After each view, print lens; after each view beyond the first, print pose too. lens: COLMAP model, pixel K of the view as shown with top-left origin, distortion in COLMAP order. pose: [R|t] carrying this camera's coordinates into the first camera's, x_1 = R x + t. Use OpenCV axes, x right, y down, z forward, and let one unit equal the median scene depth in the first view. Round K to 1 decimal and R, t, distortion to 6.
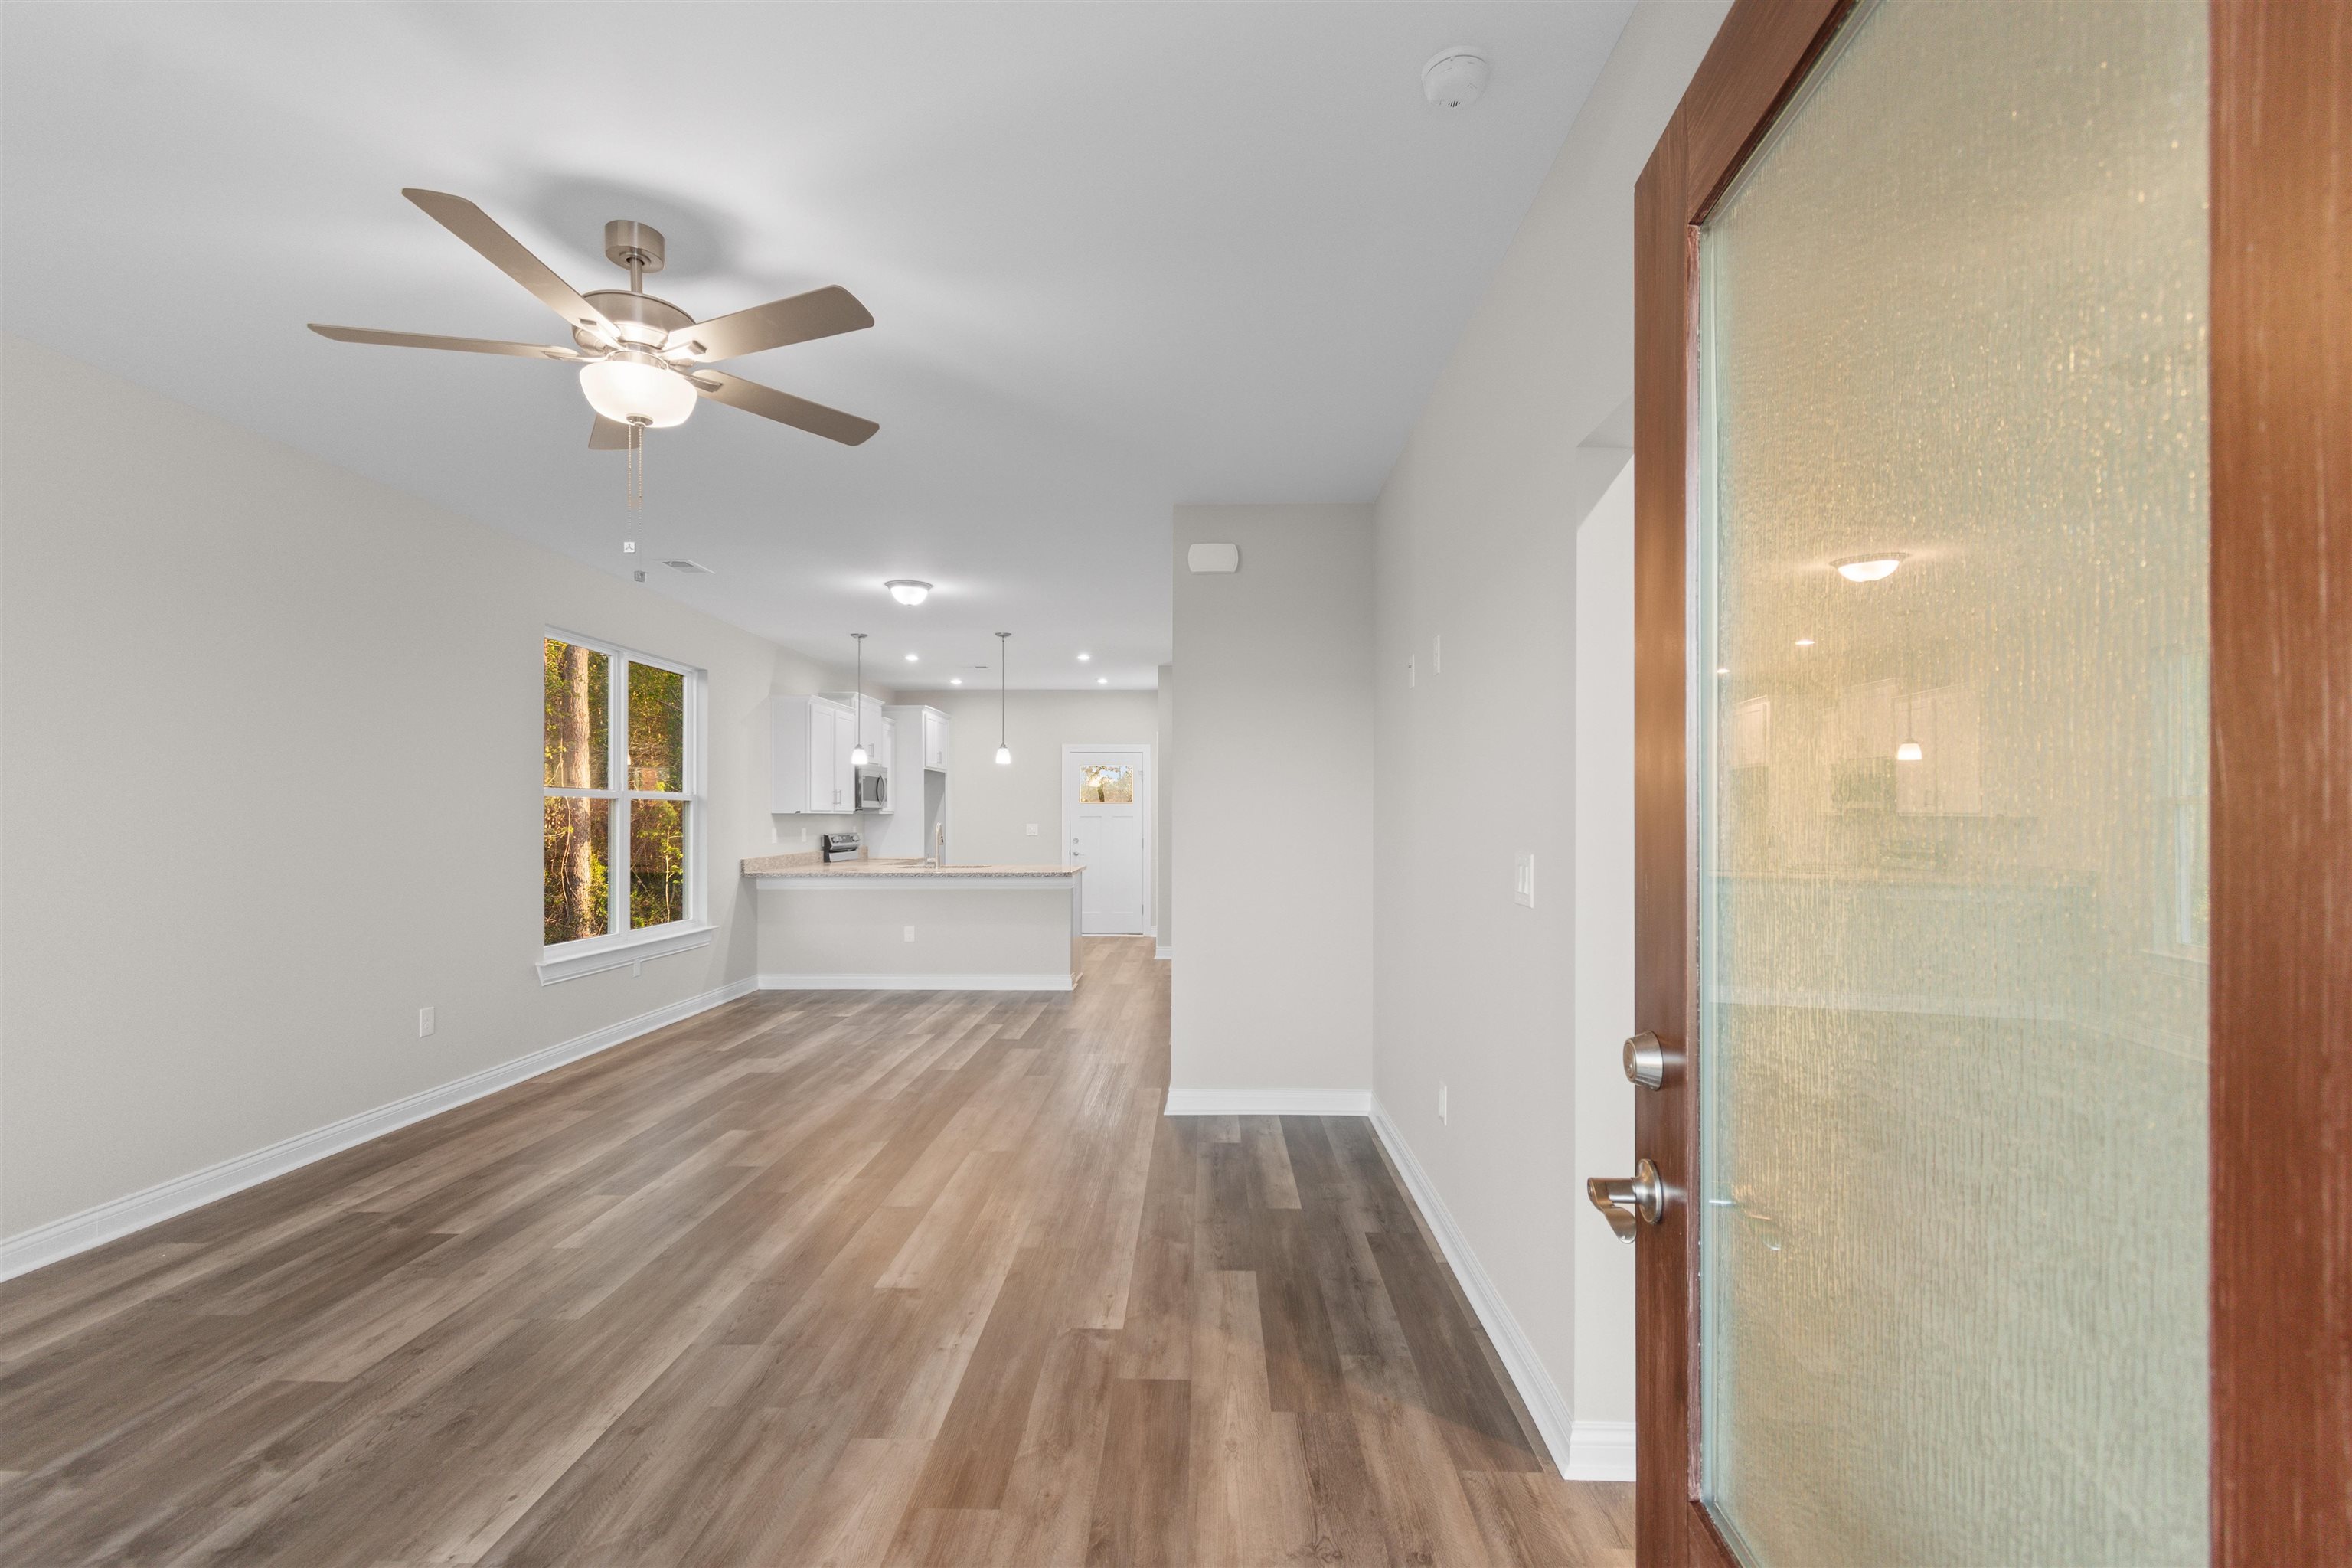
lens RADIAL K [[1039.2, 0, 1173.0], [0, 1039.2, 800.1], [0, 0, 1]] dist [0.004023, -0.001791]
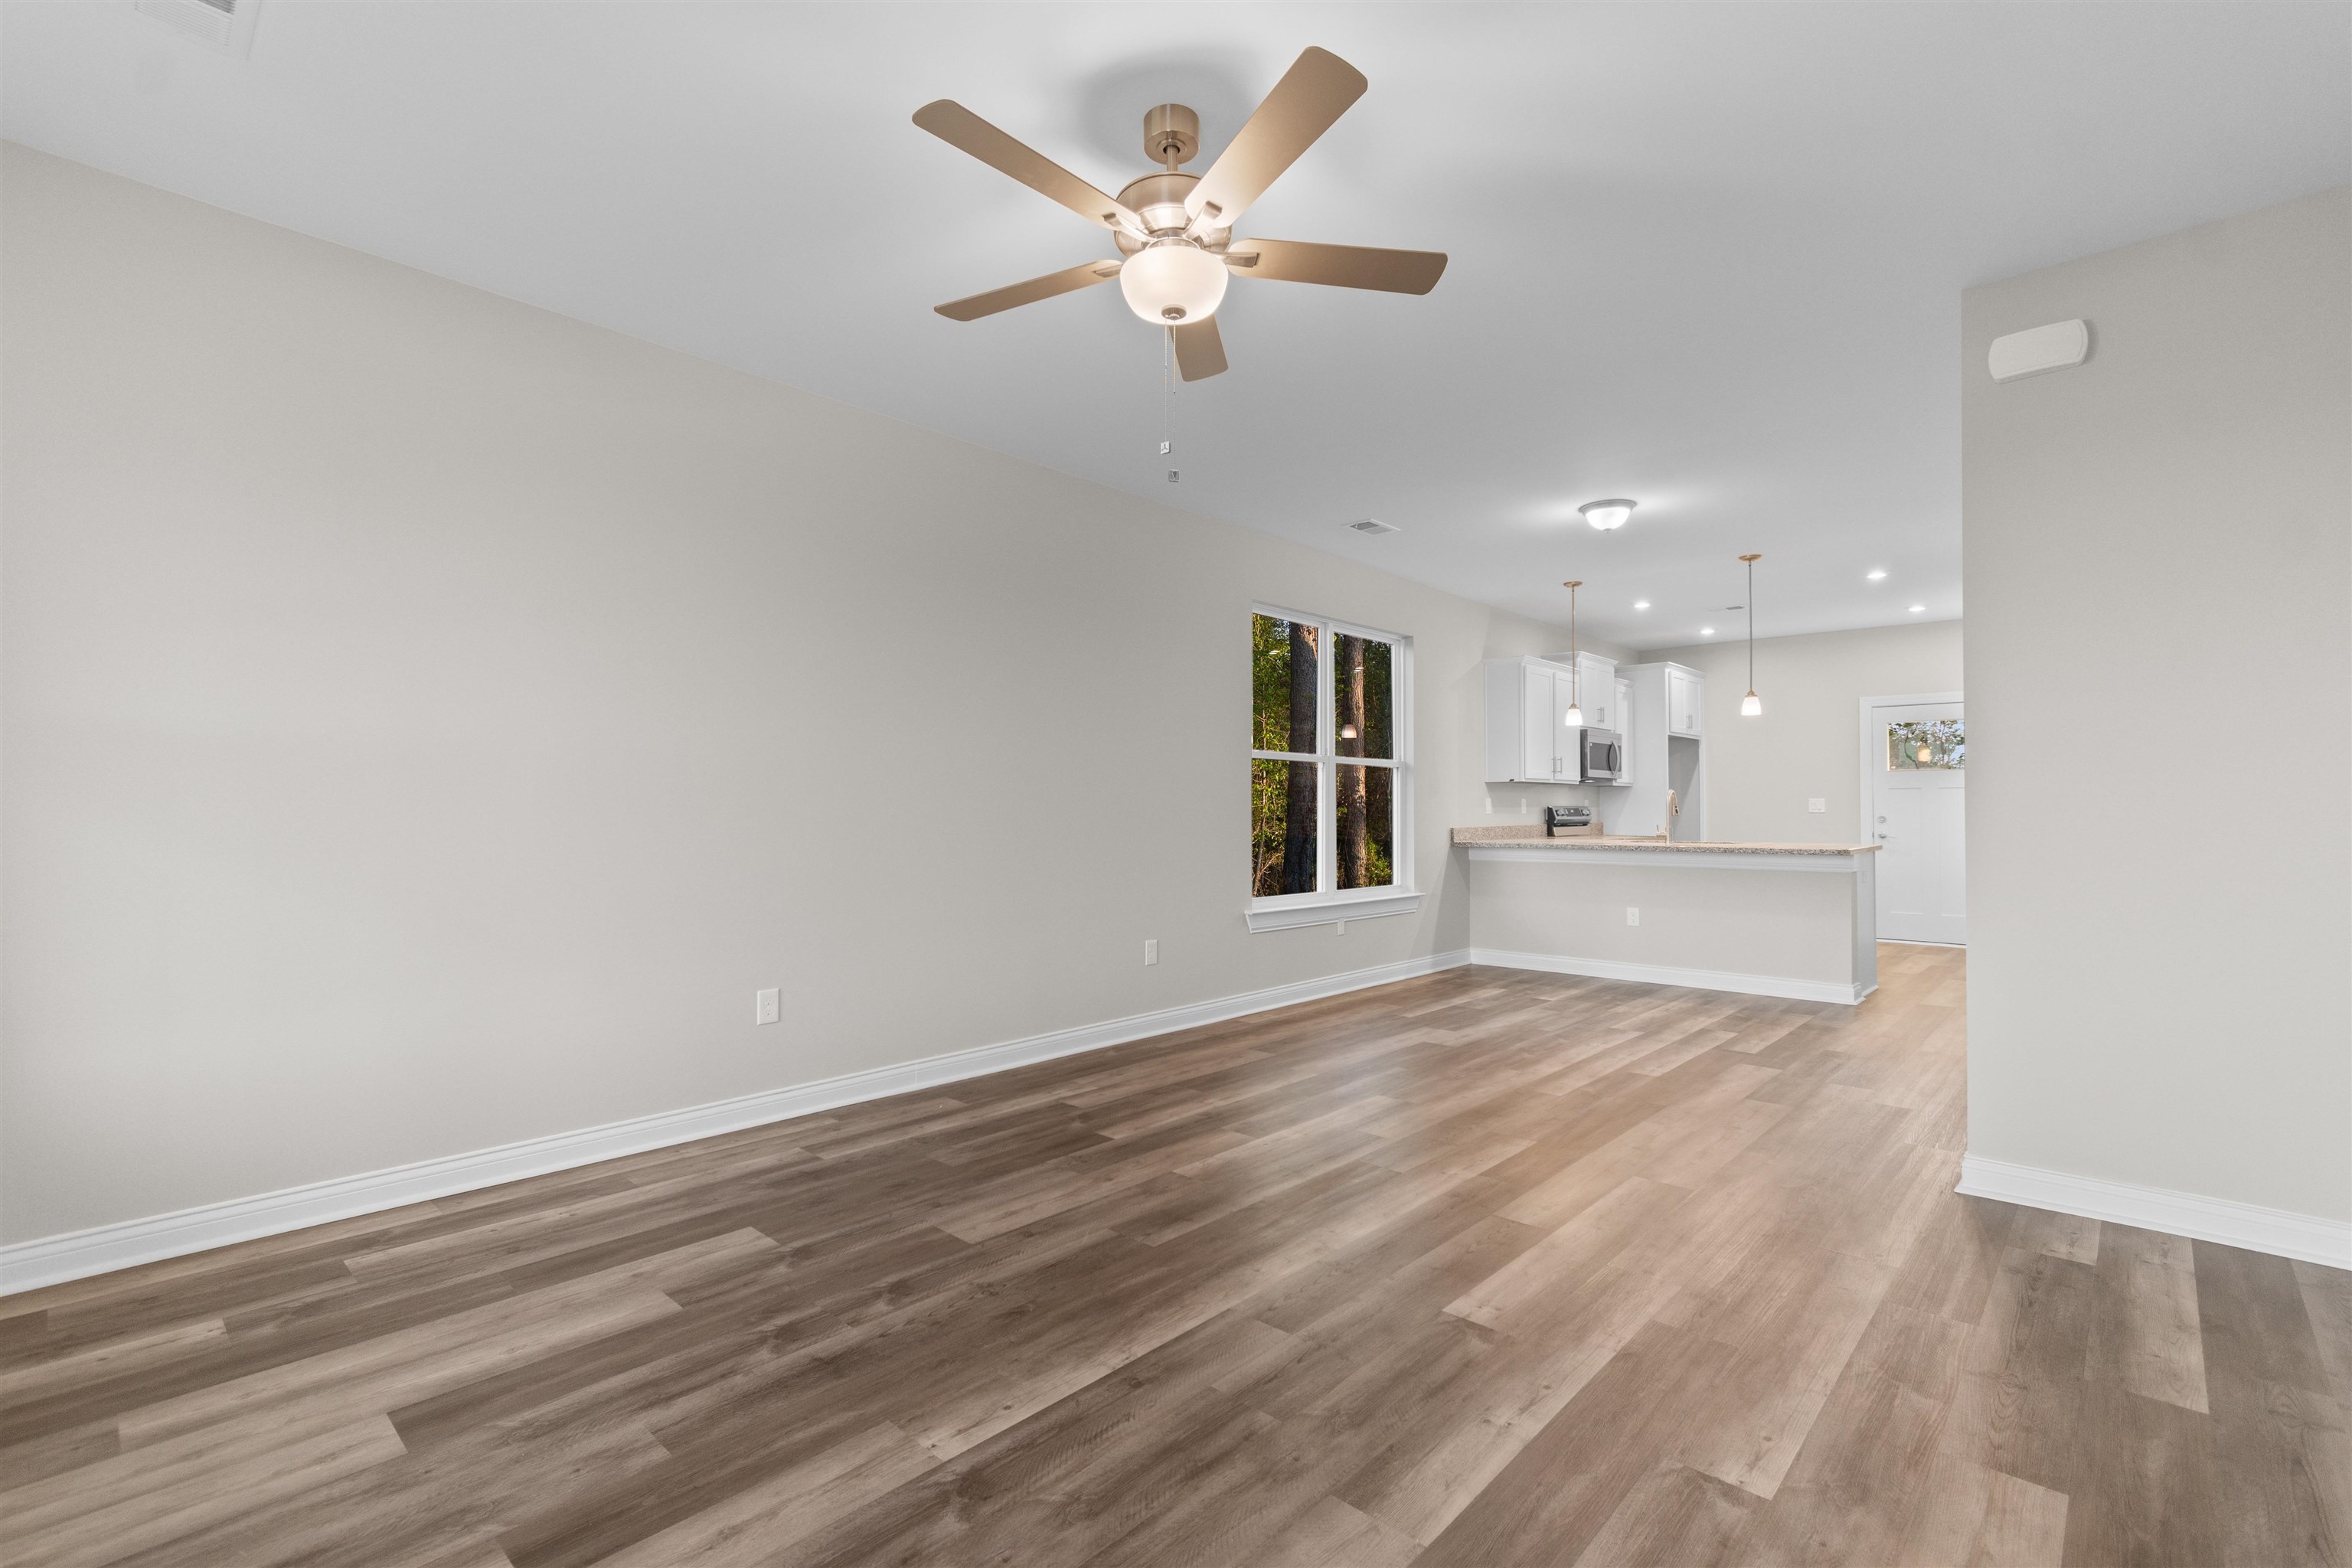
lens RADIAL K [[1039.2, 0, 1175.8], [0, 1039.2, 788.4], [0, 0, 1]] dist [0.004023, -0.001791]
pose [[0.751580, -0.012068, -0.659531, 0.082189], [0.009401, 0.999927, -0.007583, 0.057129], [0.659575, -0.000501, 0.751639, 0.219440]]
